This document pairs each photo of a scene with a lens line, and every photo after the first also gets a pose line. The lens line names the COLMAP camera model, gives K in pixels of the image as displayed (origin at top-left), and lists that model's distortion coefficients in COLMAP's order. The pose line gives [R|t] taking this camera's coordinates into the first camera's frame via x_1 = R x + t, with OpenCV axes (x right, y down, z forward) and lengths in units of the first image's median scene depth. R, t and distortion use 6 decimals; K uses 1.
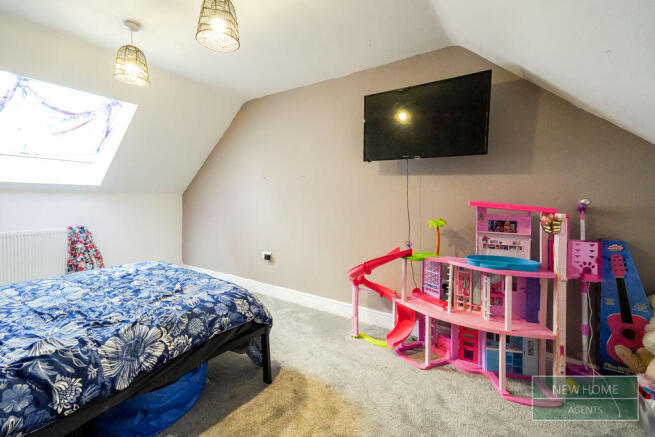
lens RADIAL K [[293.8, 0, 327.6], [0, 293.8, 202.3], [0, 0, 1]] dist [-0.000125, -0.000063]
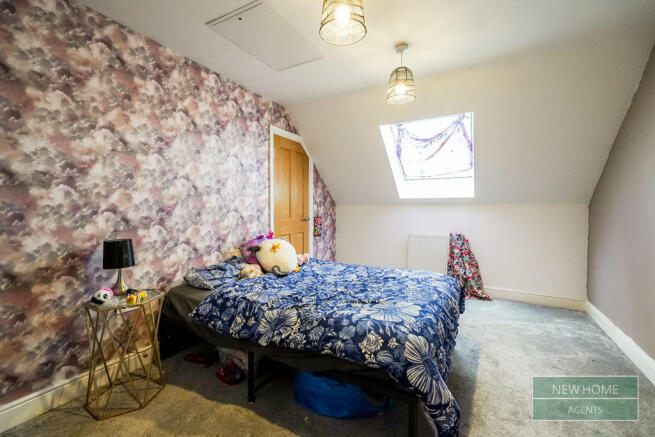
lens RADIAL K [[287.1, 0, 327.5], [0, 287.1, 218.5], [0, 0, 1]] dist [0.001125, 0.000019]
pose [[0.081994, 0.022795, -0.996372, 0.365569], [-0.005391, 0.999734, 0.022428, -0.001527], [0.996618, 0.003533, 0.082095, 0.639948]]
